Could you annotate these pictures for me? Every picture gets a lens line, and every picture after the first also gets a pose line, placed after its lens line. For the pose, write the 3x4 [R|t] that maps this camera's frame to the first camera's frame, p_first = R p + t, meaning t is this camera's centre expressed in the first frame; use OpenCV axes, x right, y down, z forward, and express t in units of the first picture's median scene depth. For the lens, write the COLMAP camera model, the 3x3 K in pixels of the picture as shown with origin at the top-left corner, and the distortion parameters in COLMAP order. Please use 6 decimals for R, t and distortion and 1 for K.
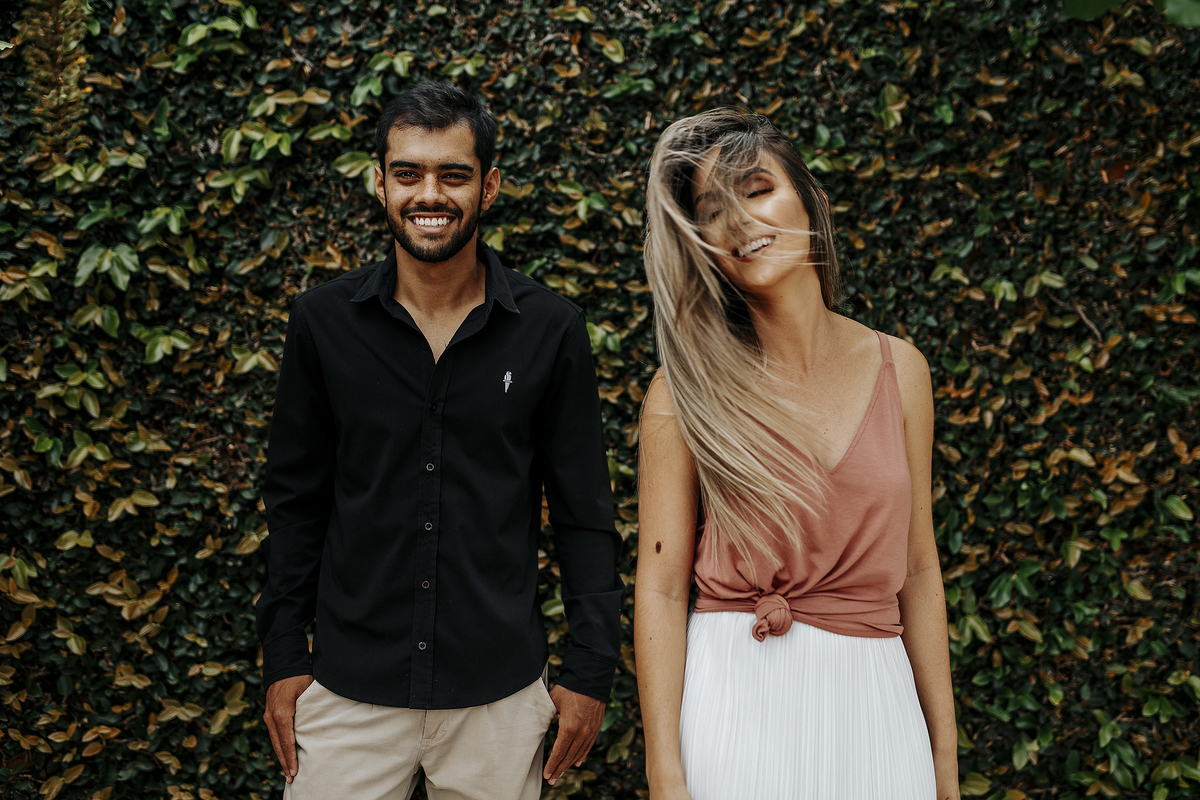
lens RADIAL K [[1686.3, 0, 618.5], [0, 1686.3, 370.6], [0, 0, 1]] dist [0.003875, 0.000000]
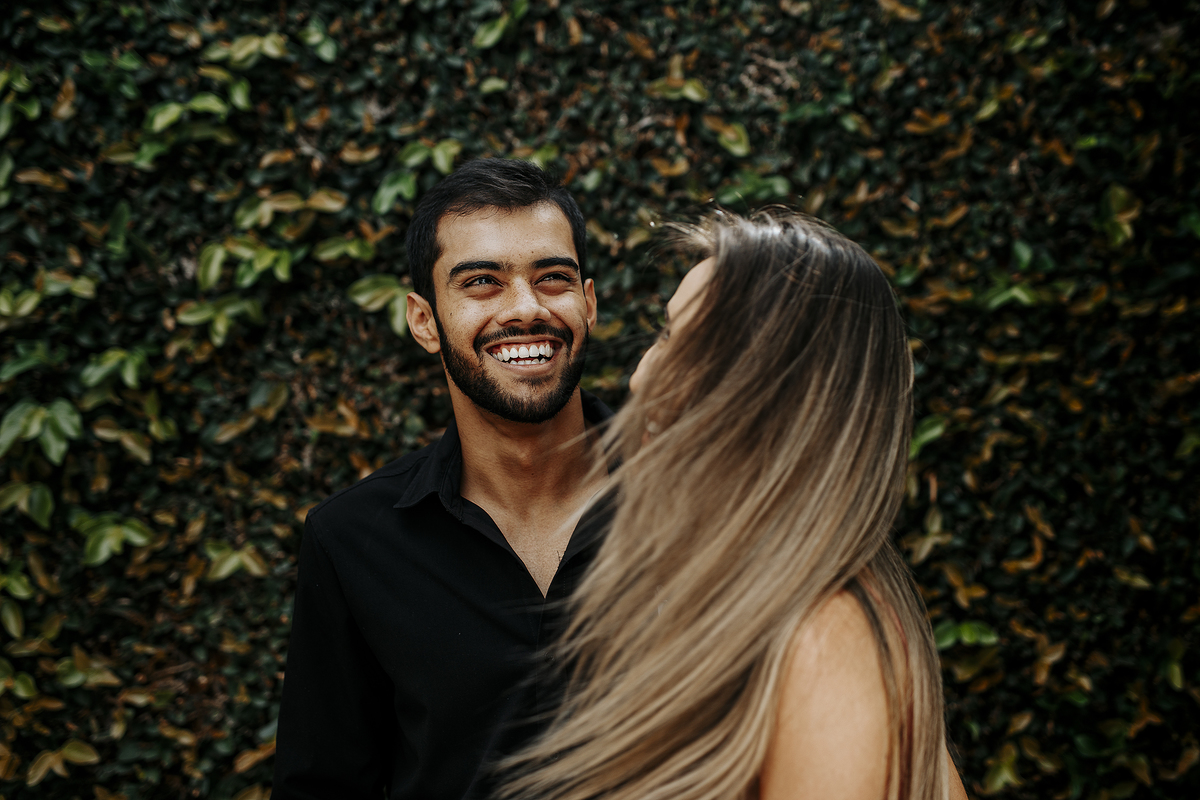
lens RADIAL K [[1686.3, 0, 635.4], [0, 1686.3, 365.2], [0, 0, 1]] dist [0.003875, 0.000000]
pose [[0.999021, 0.005085, -0.043952, -0.012871], [-0.008498, 0.996931, -0.077824, -0.034968], [0.043421, 0.078122, 0.995998, 0.278137]]
